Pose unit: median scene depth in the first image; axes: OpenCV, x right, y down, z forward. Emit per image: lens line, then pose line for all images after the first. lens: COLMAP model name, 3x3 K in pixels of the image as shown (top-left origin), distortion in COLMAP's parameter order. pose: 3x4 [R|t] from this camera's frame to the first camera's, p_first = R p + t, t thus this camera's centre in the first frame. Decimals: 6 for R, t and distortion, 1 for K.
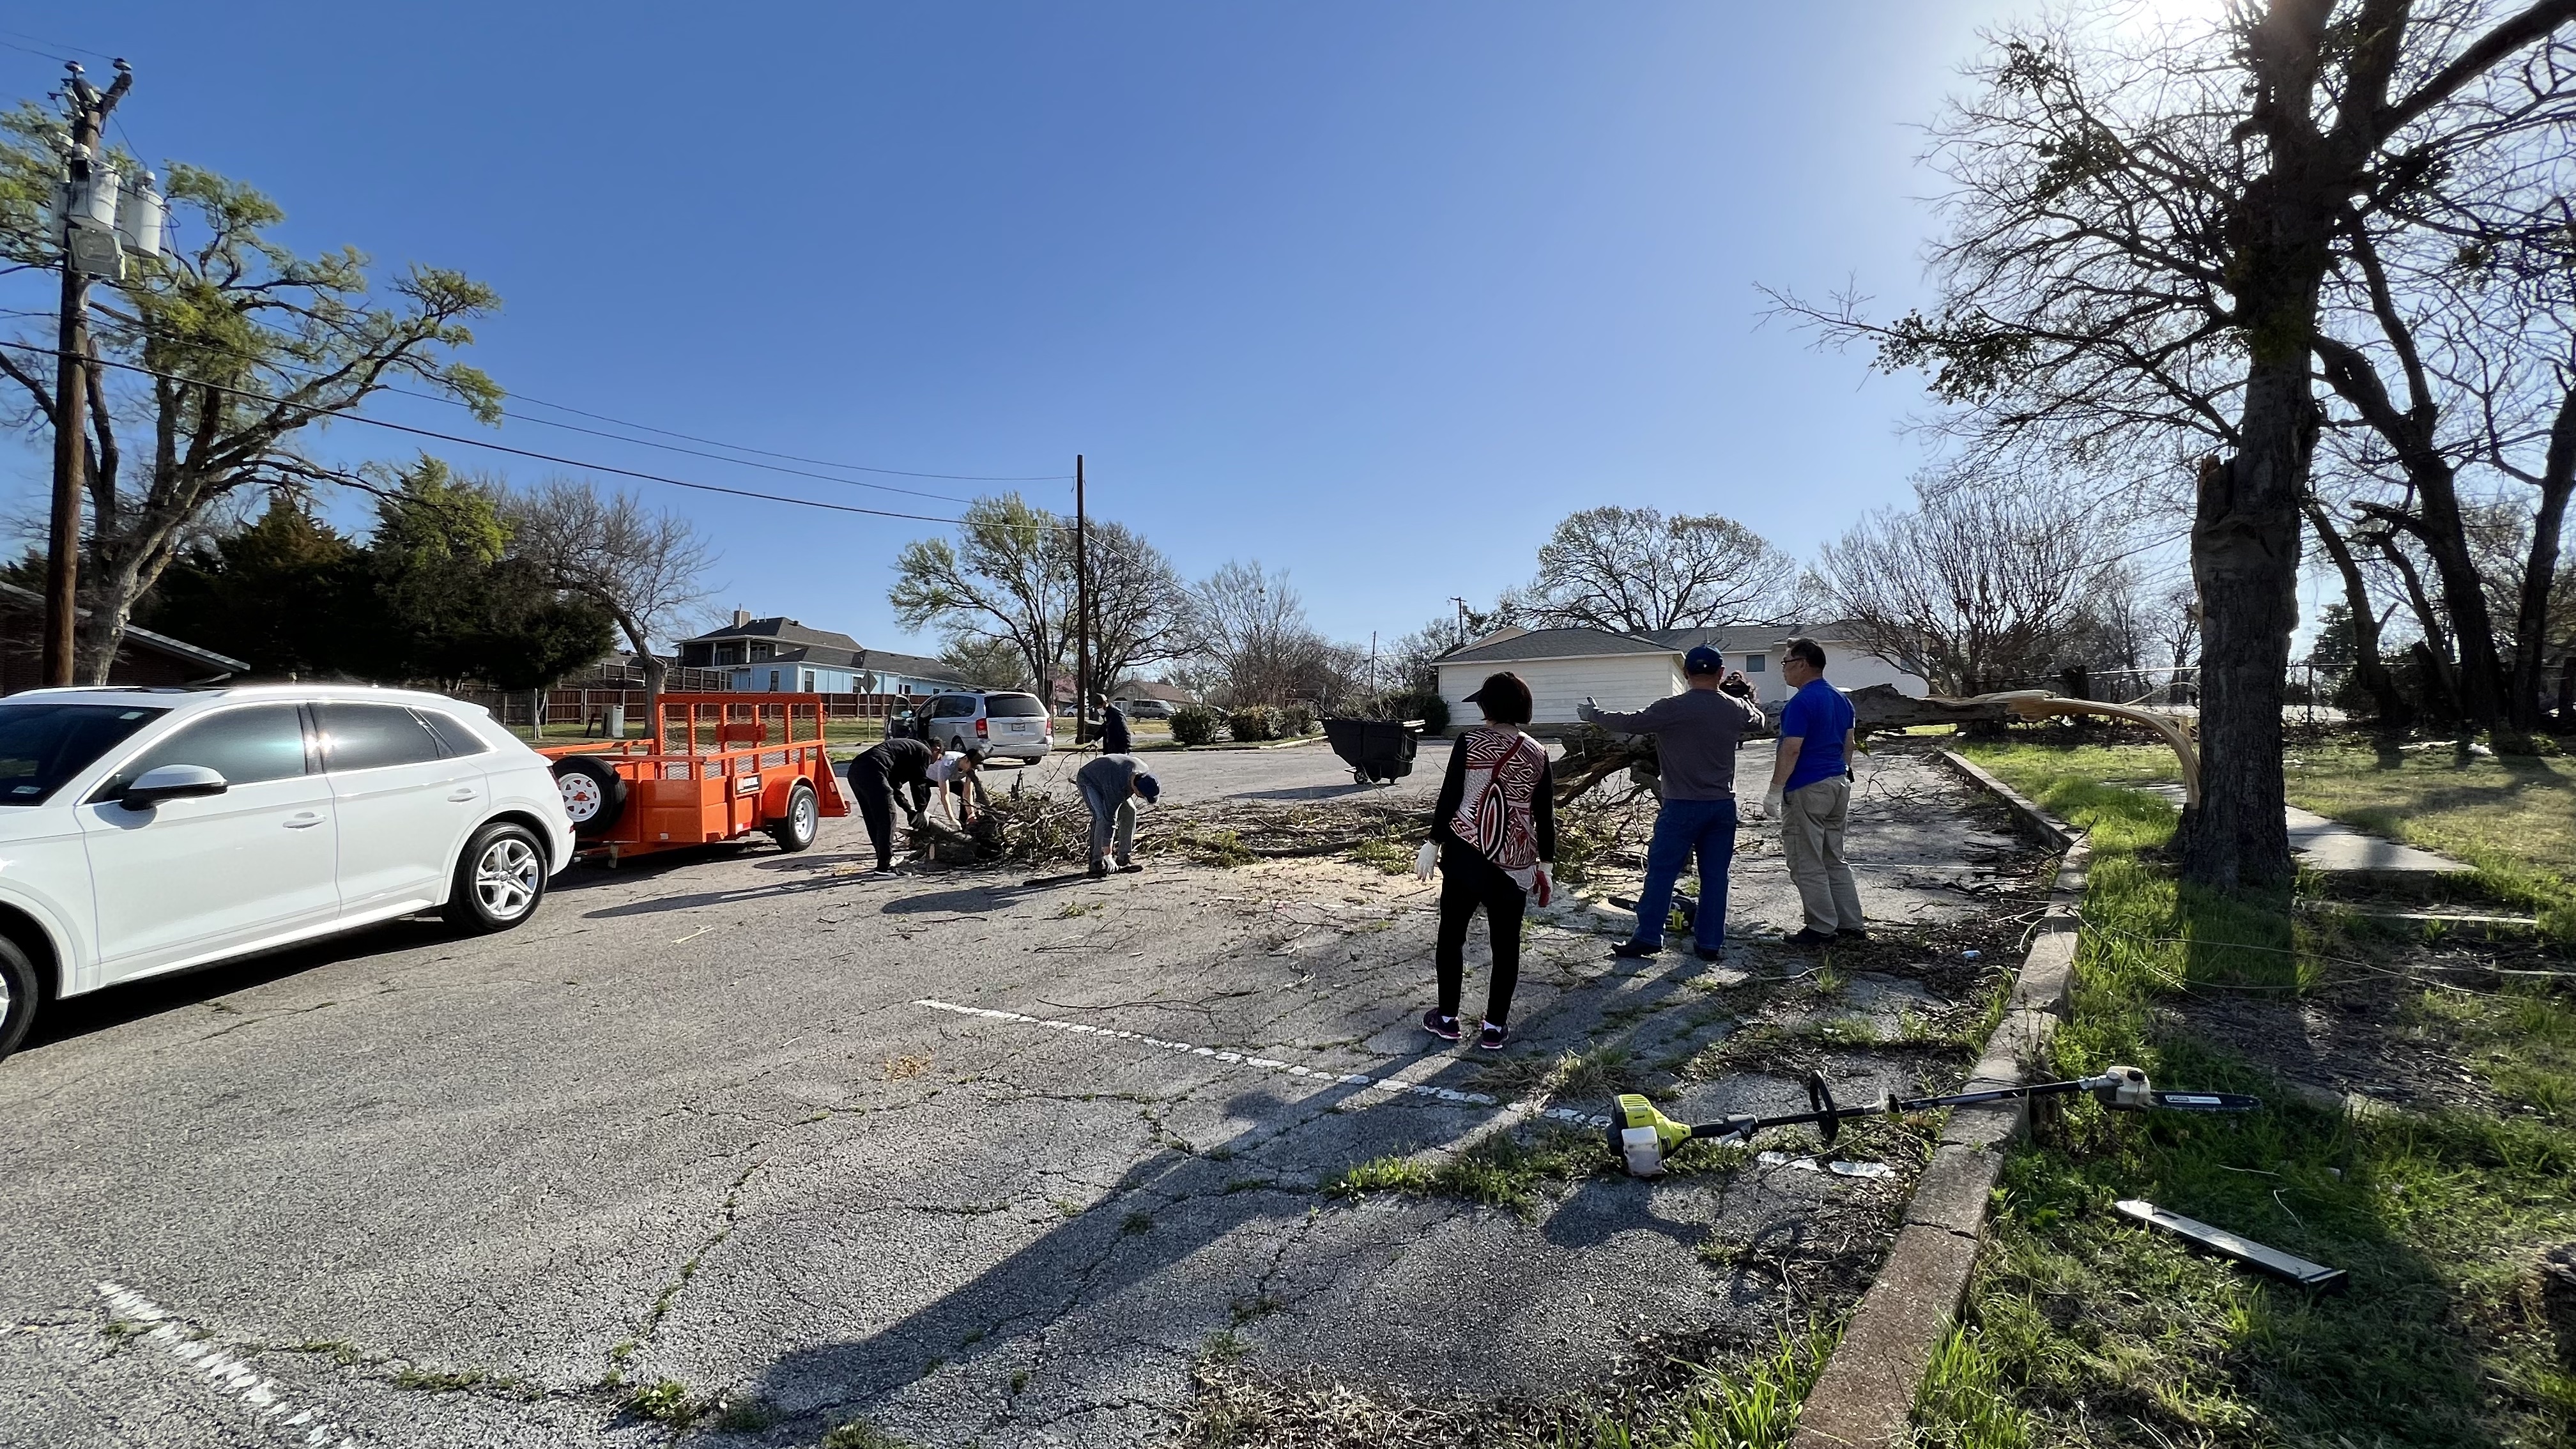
lens RADIAL K [[1032.0, 0, 1288.0], [0, 1032.0, 724.5], [0, 0, 1]] dist [0.000181, 0.000375]
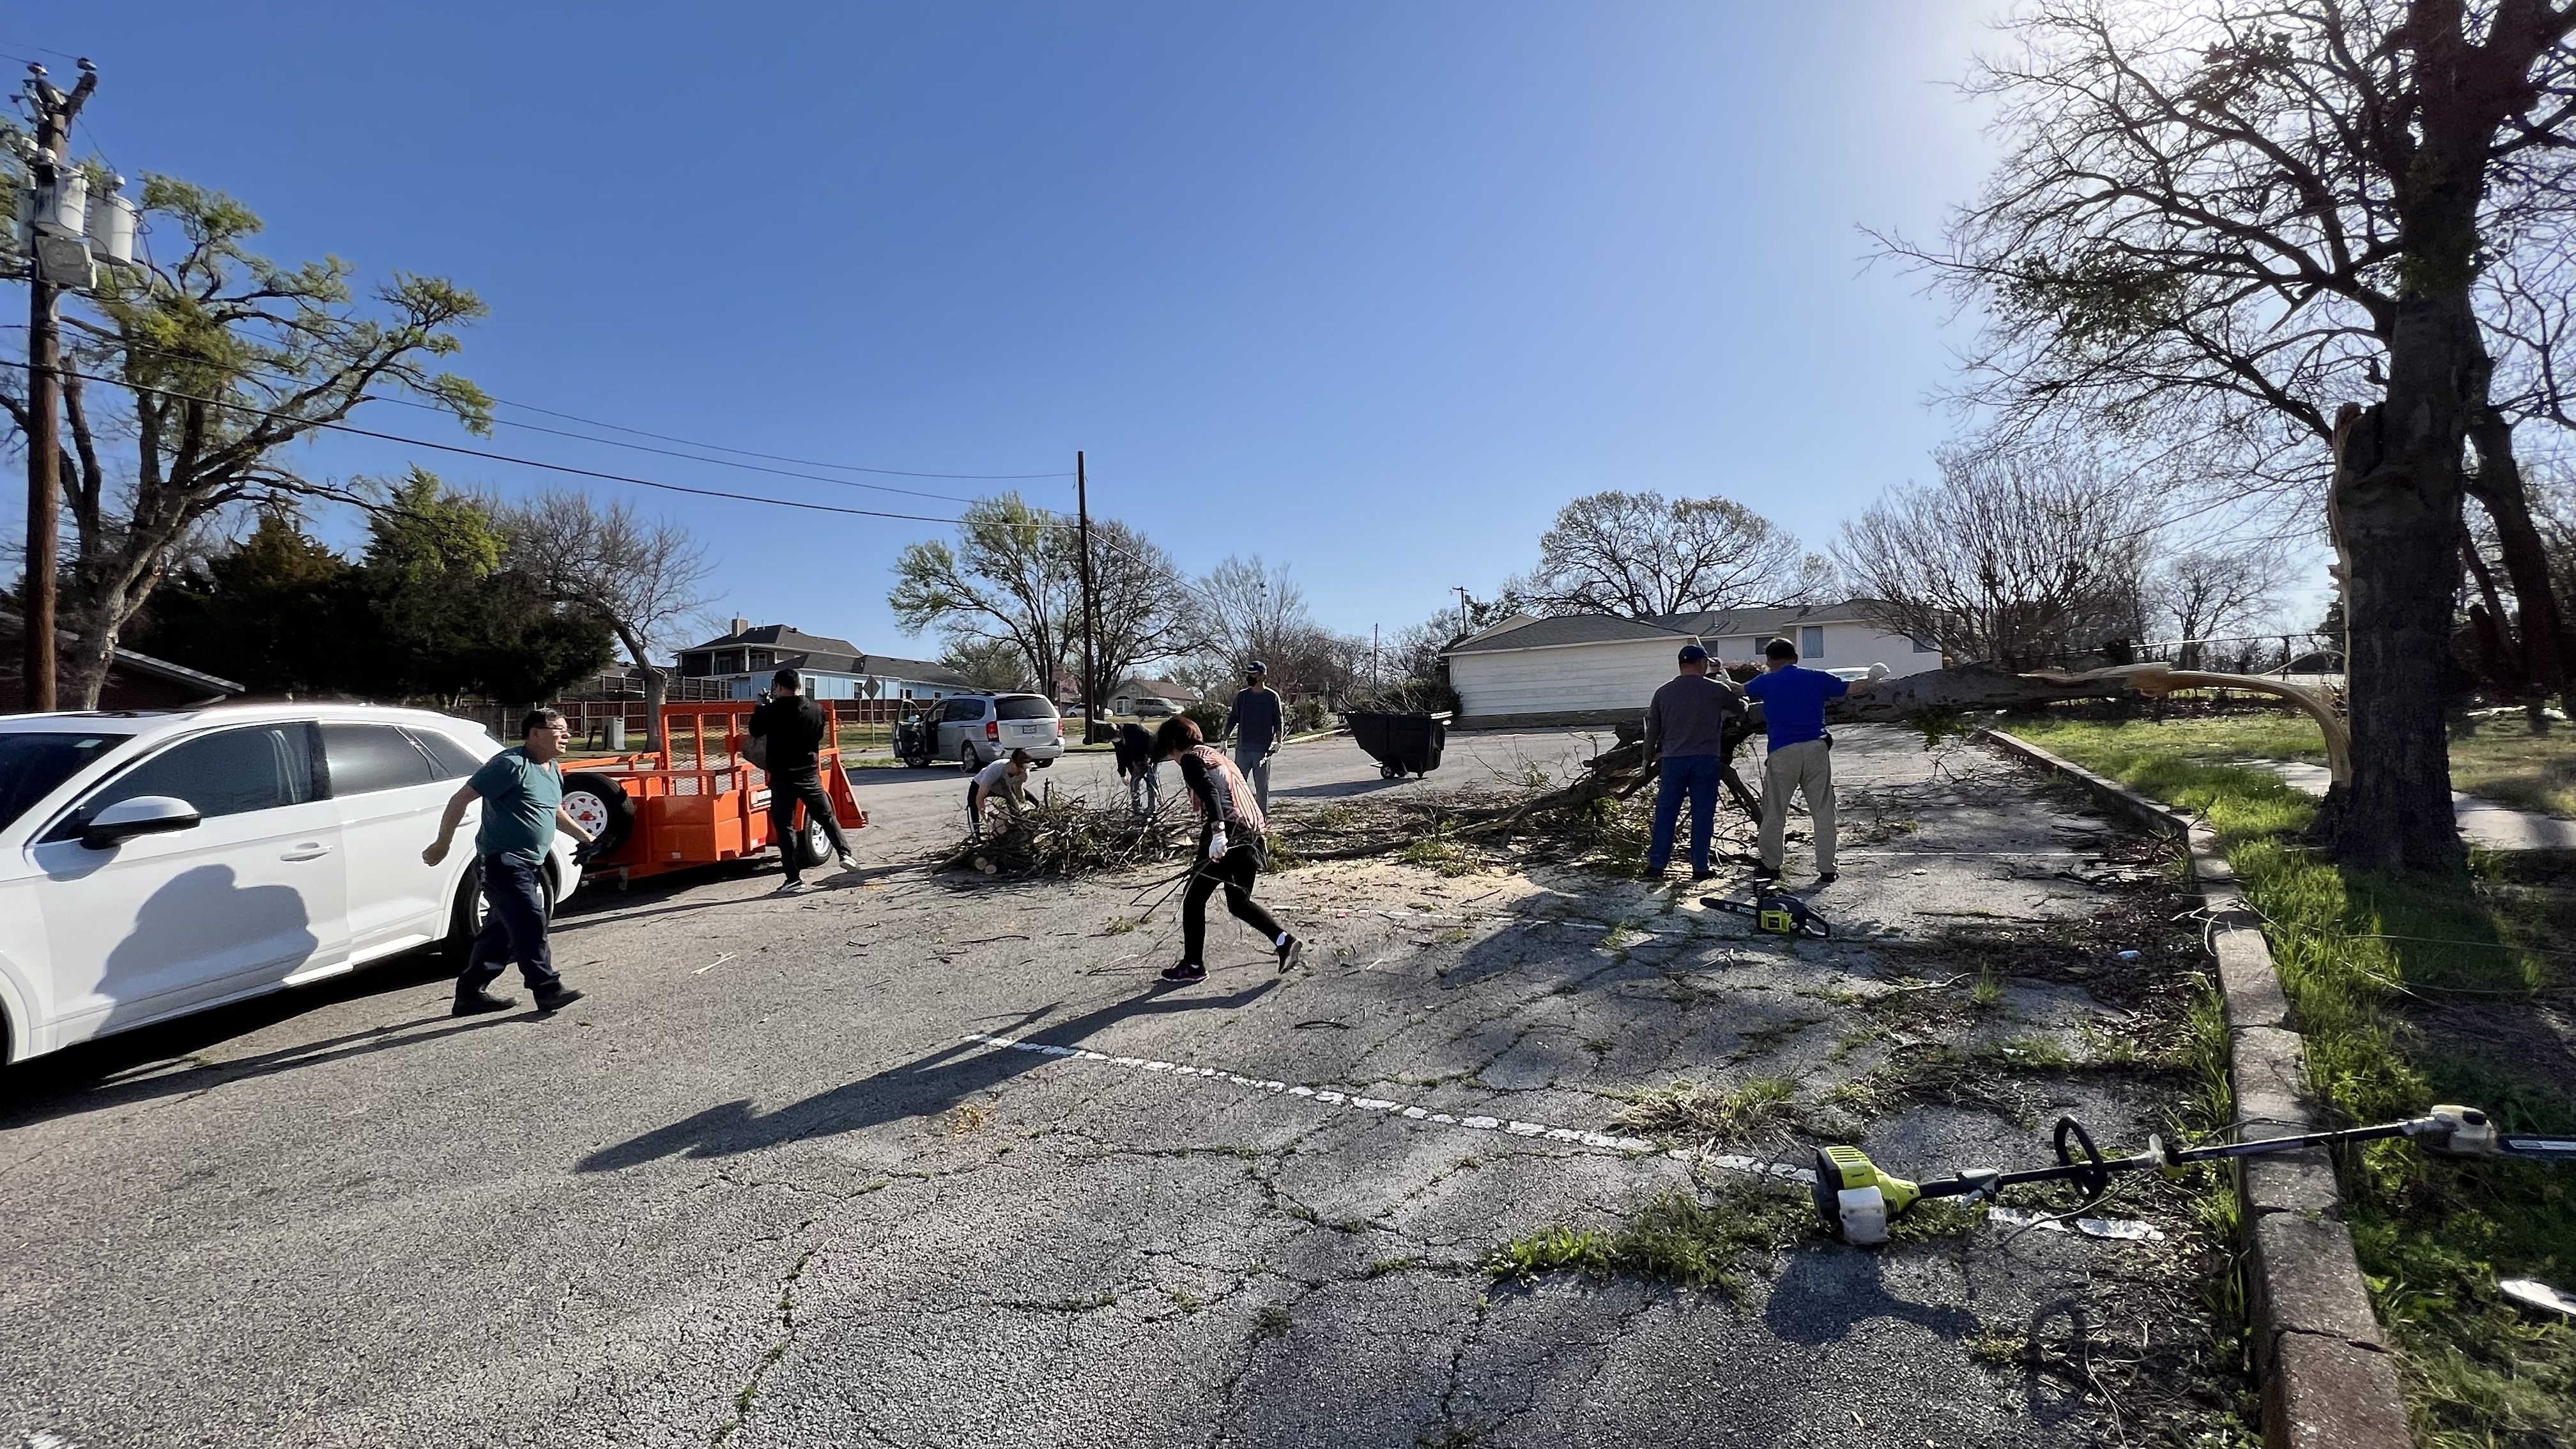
lens RADIAL K [[1032.0, 0, 1288.0], [0, 1032.0, 724.5], [0, 0, 1]] dist [0.000181, 0.000375]
pose [[0.999676, -0.025470, -0.000069, -0.024323], [0.025470, 0.999663, 0.004994, -0.000975], [-0.000058, -0.004994, 0.999988, 0.032525]]
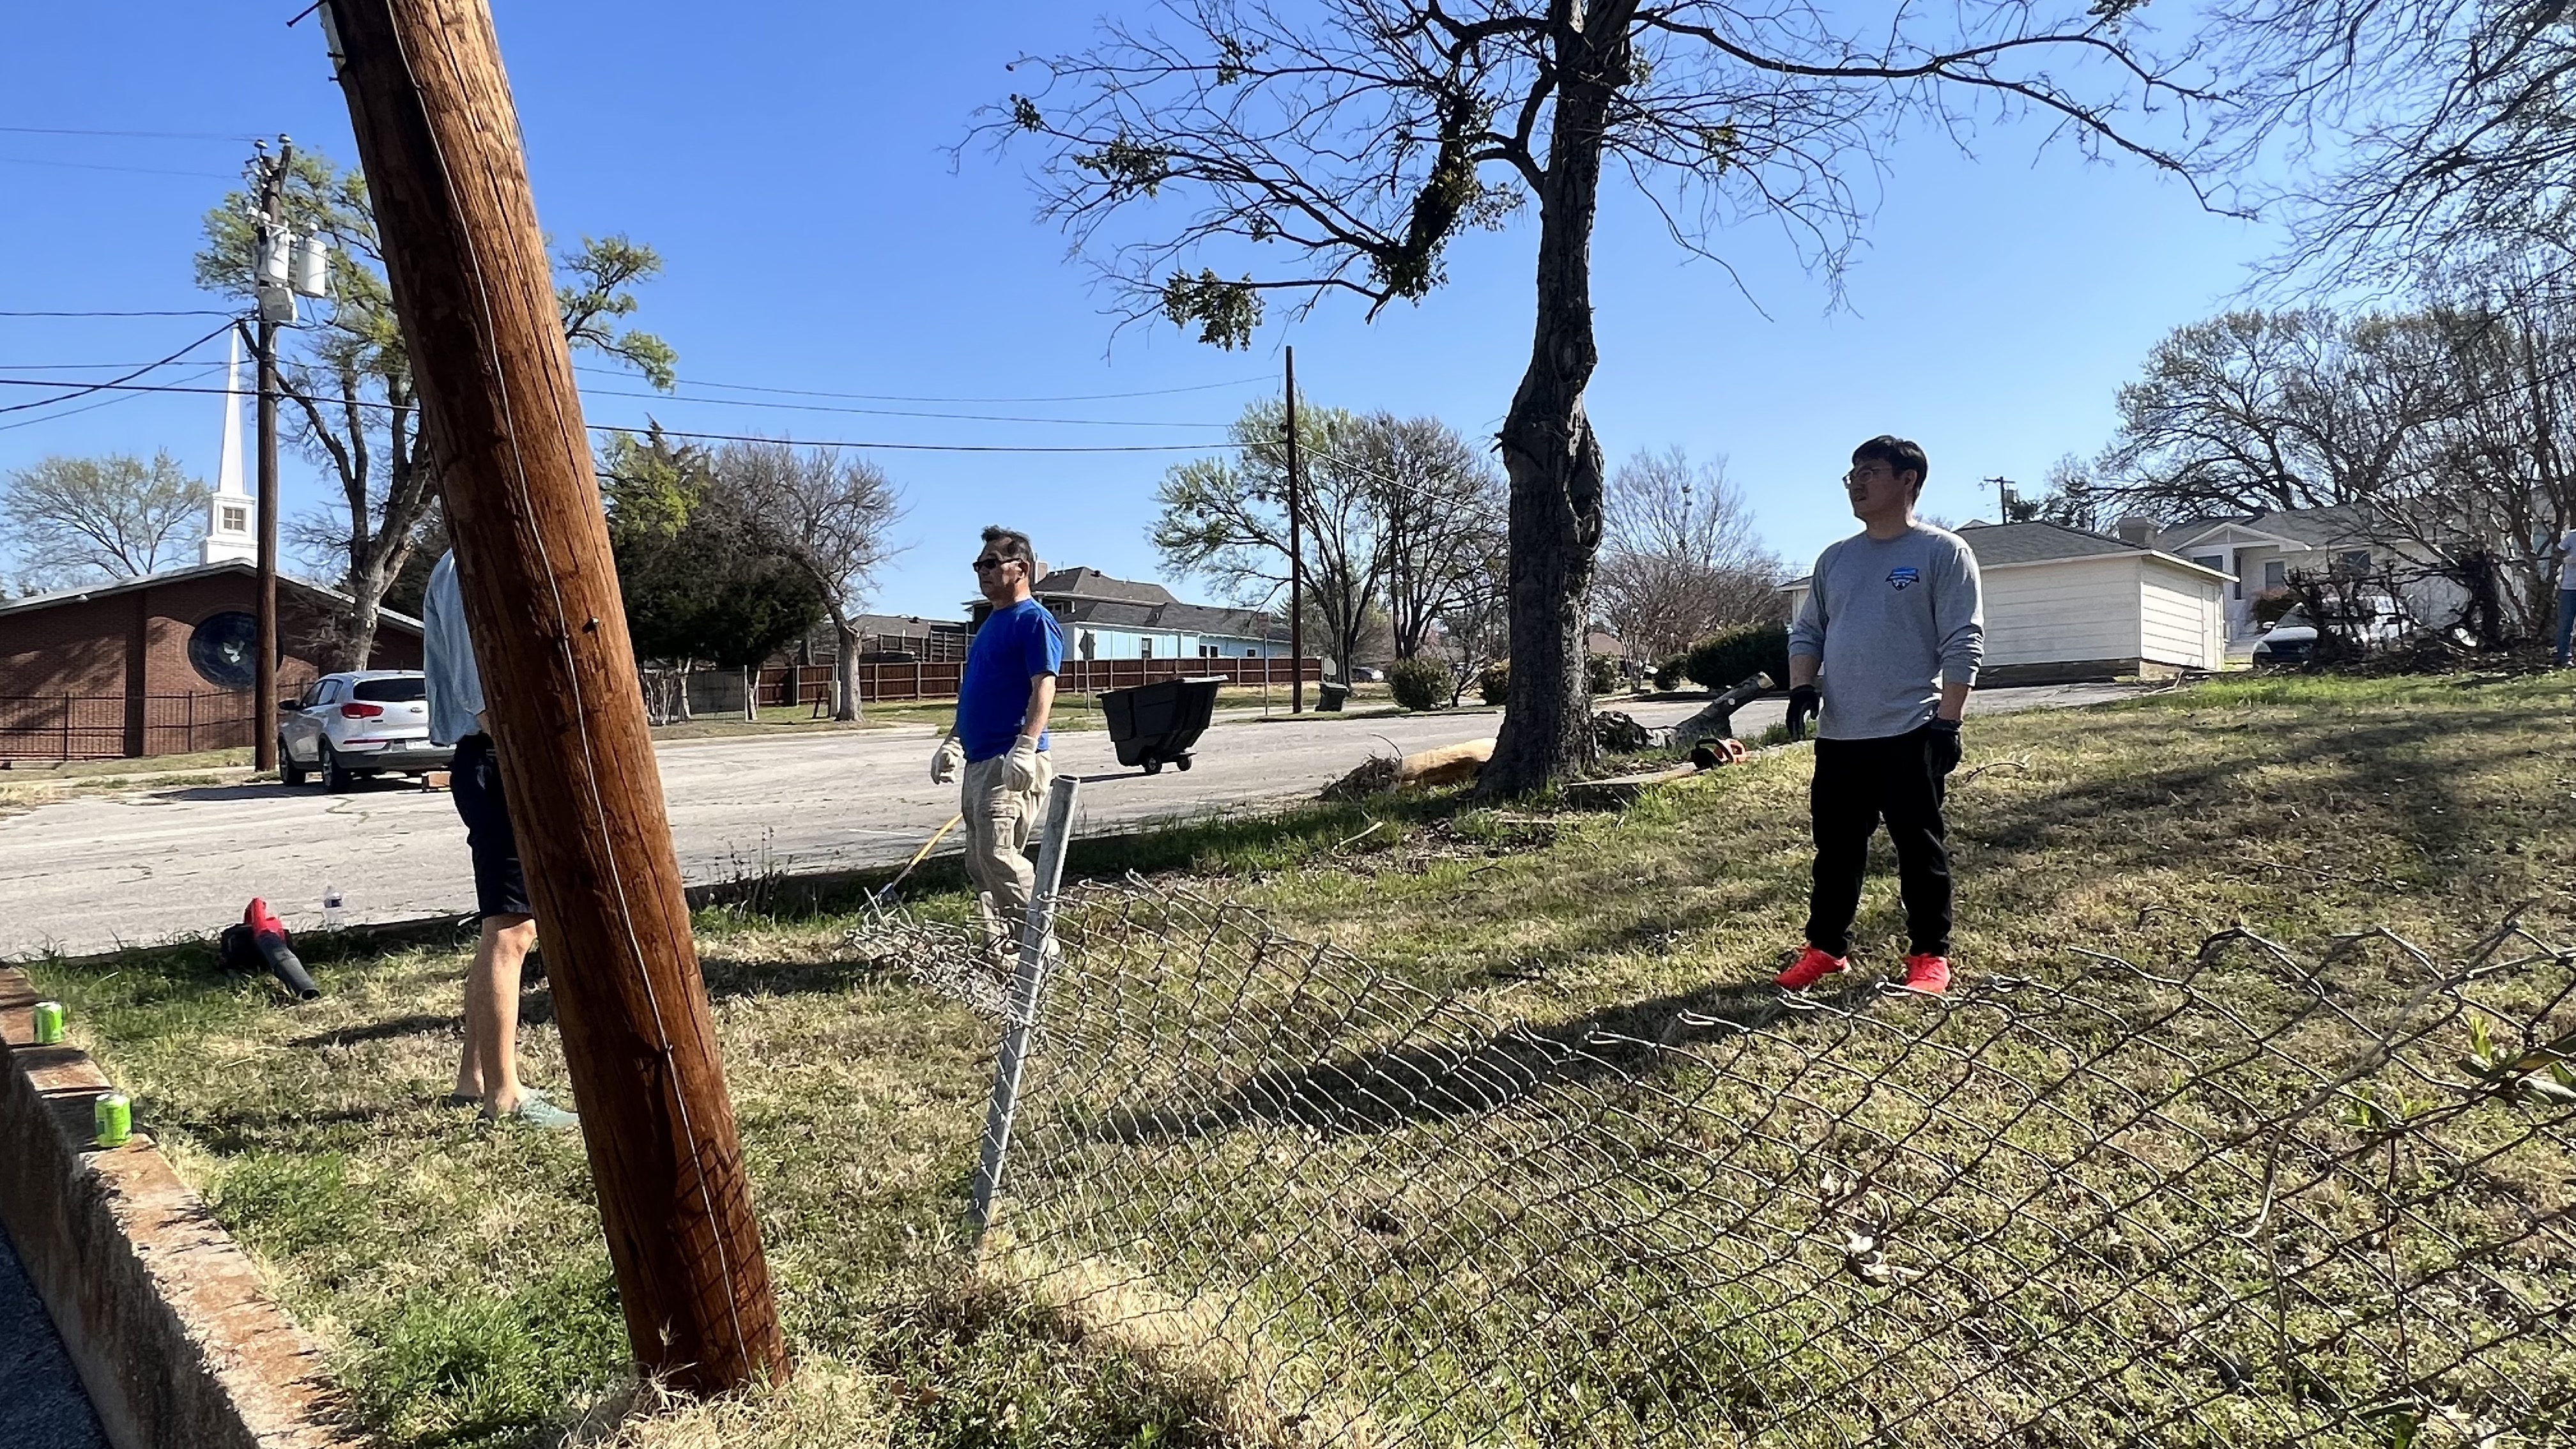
lens RADIAL K [[1486.5, 0, 1288.0], [0, 1486.5, 724.5], [0, 0, 1]] dist [-0.001586, -0.001004]
pose [[0.933163, -0.018000, -0.359001, 0.463821], [0.025945, 0.999513, 0.017325, 0.018239], [0.358515, -0.025481, 0.933176, -0.154061]]
